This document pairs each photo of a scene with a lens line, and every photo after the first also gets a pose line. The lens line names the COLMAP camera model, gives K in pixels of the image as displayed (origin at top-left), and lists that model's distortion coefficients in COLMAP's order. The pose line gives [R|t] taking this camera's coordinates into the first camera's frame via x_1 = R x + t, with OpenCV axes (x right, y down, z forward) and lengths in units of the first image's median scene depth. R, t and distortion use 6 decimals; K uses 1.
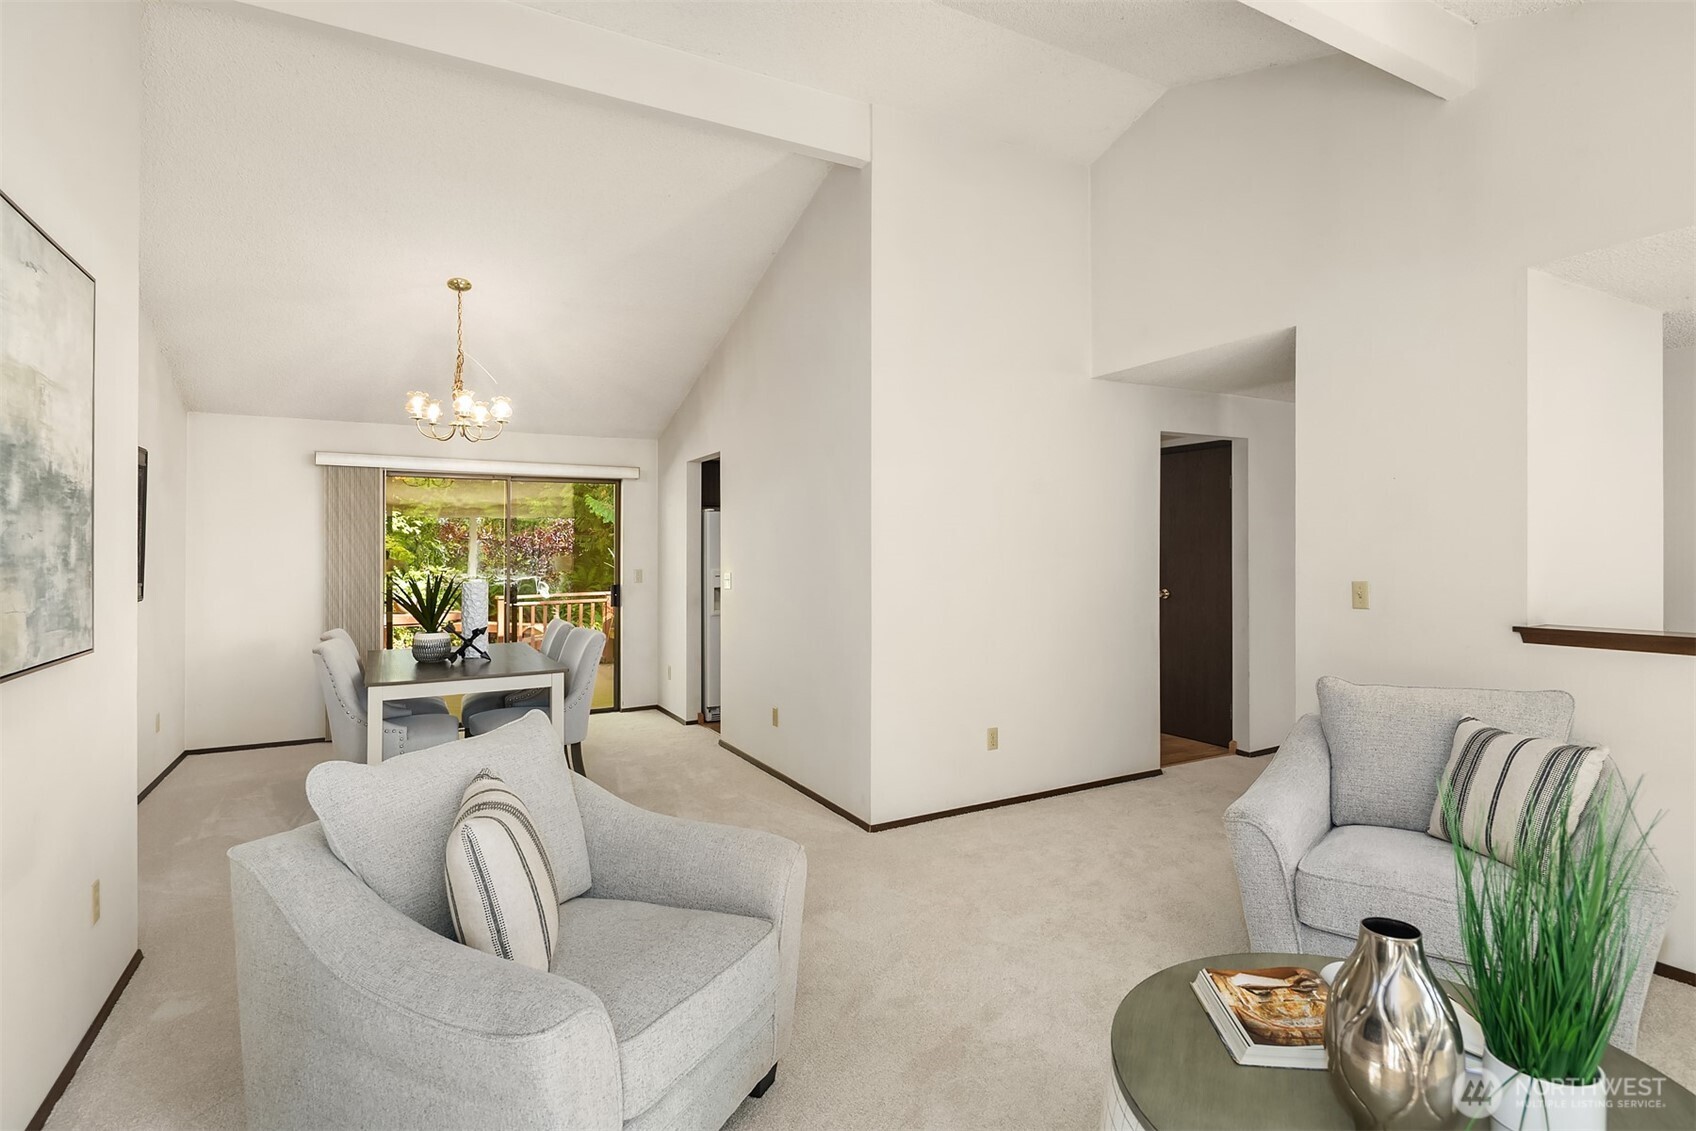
lens RADIAL K [[838.3, 0, 851.9], [0, 838.3, 560.3], [0, 0, 1]] dist [-0.001745, 0.000509]
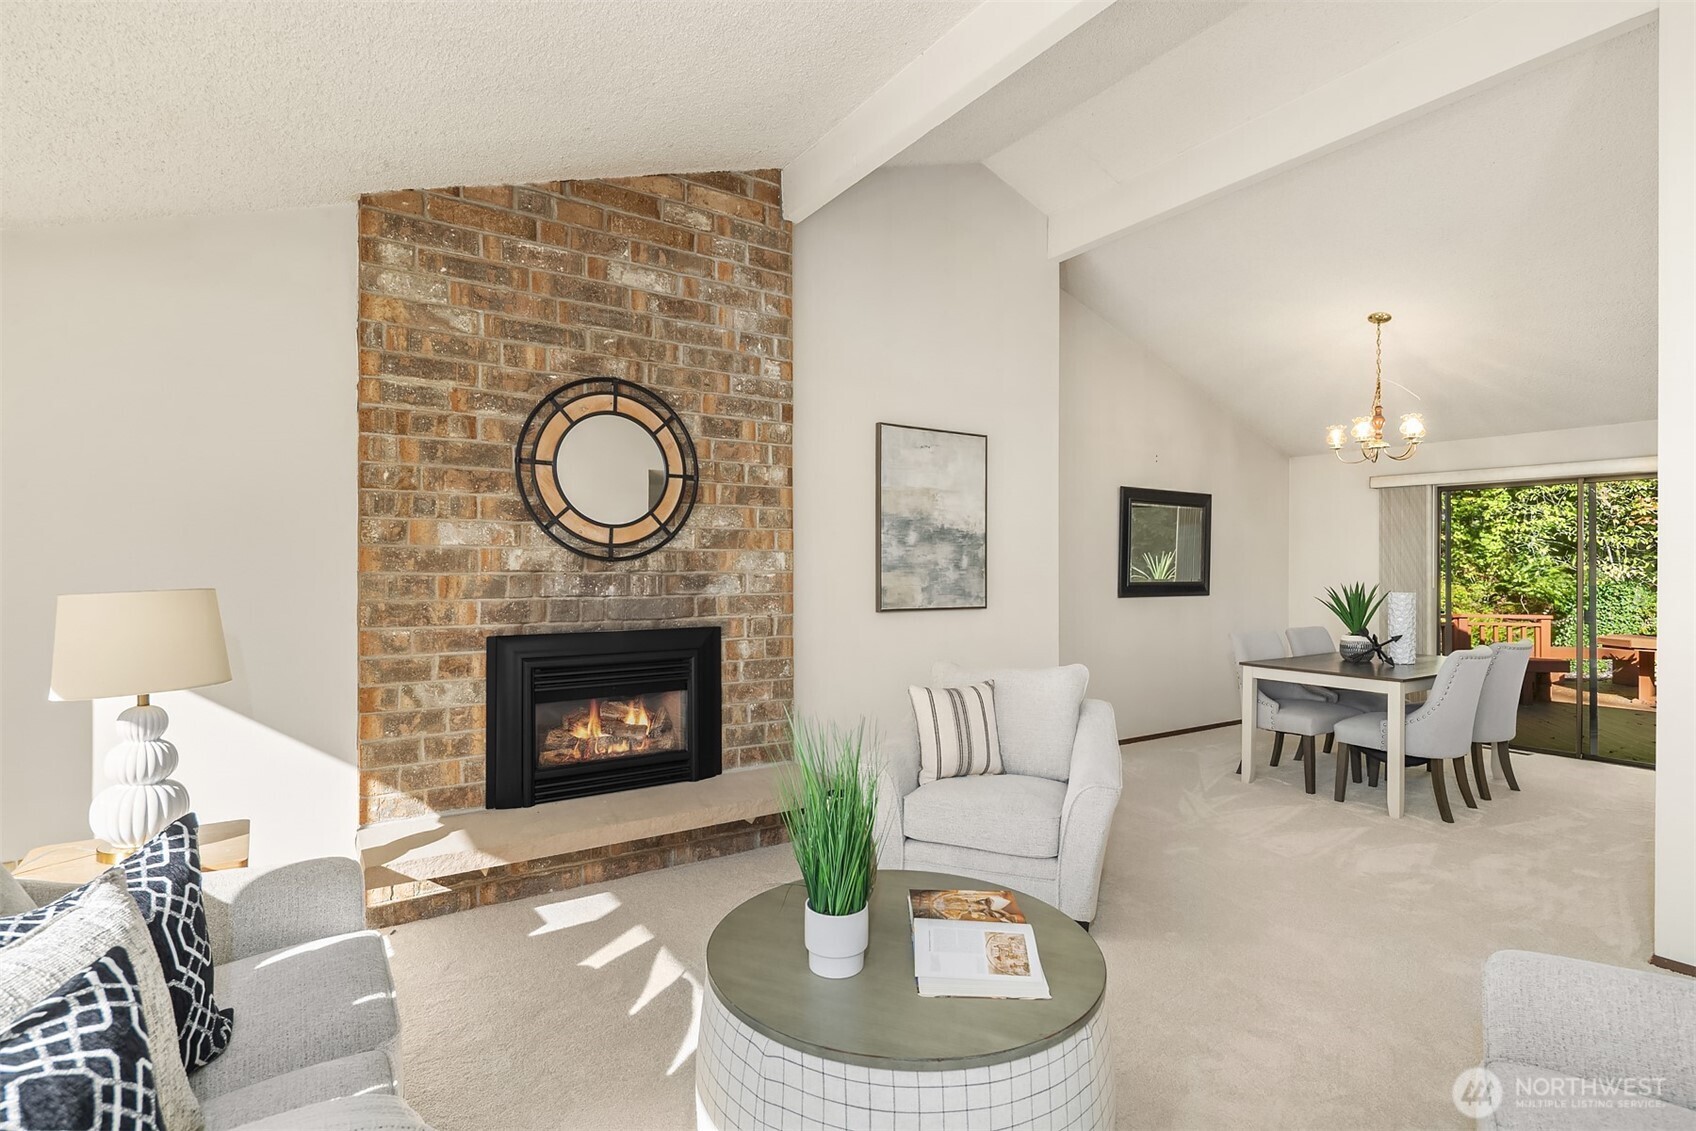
lens RADIAL K [[838.3, 0, 838.3], [0, 838.3, 574.1], [0, 0, 1]] dist [-0.001745, 0.000509]
pose [[0.089801, 0.016700, -0.995820, 0.578683], [-0.013962, 0.999782, 0.015507, -0.004097], [0.995862, 0.012511, 0.090015, 0.215282]]
